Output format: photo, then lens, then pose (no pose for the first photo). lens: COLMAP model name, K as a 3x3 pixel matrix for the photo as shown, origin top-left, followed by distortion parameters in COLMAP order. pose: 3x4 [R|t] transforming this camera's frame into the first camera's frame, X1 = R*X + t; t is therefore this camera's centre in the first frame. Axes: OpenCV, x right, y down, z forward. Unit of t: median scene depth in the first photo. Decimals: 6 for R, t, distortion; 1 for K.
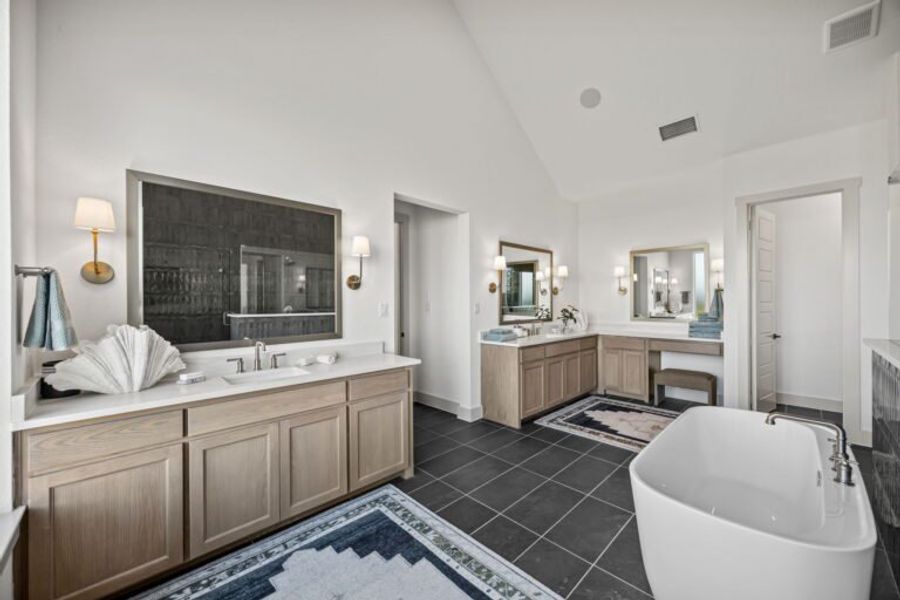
lens RADIAL K [[348.5, 0, 454.3], [0, 348.5, 304.4], [0, 0, 1]] dist [-0.001205, -0.000037]
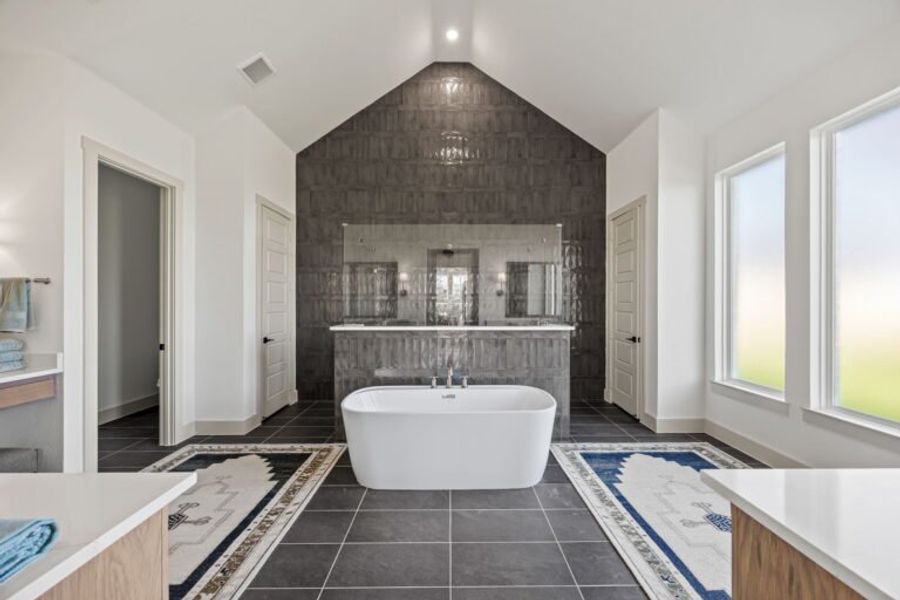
lens RADIAL K [[348.5, 0, 454.3], [0, 348.5, 304.4], [0, 0, 1]] dist [-0.001205, -0.000037]
pose [[-0.731377, 0.004442, 0.681959, -0.215151], [0.005583, 0.999984, -0.000526, -0.001755], [-0.681951, 0.003422, -0.731390, 2.002473]]
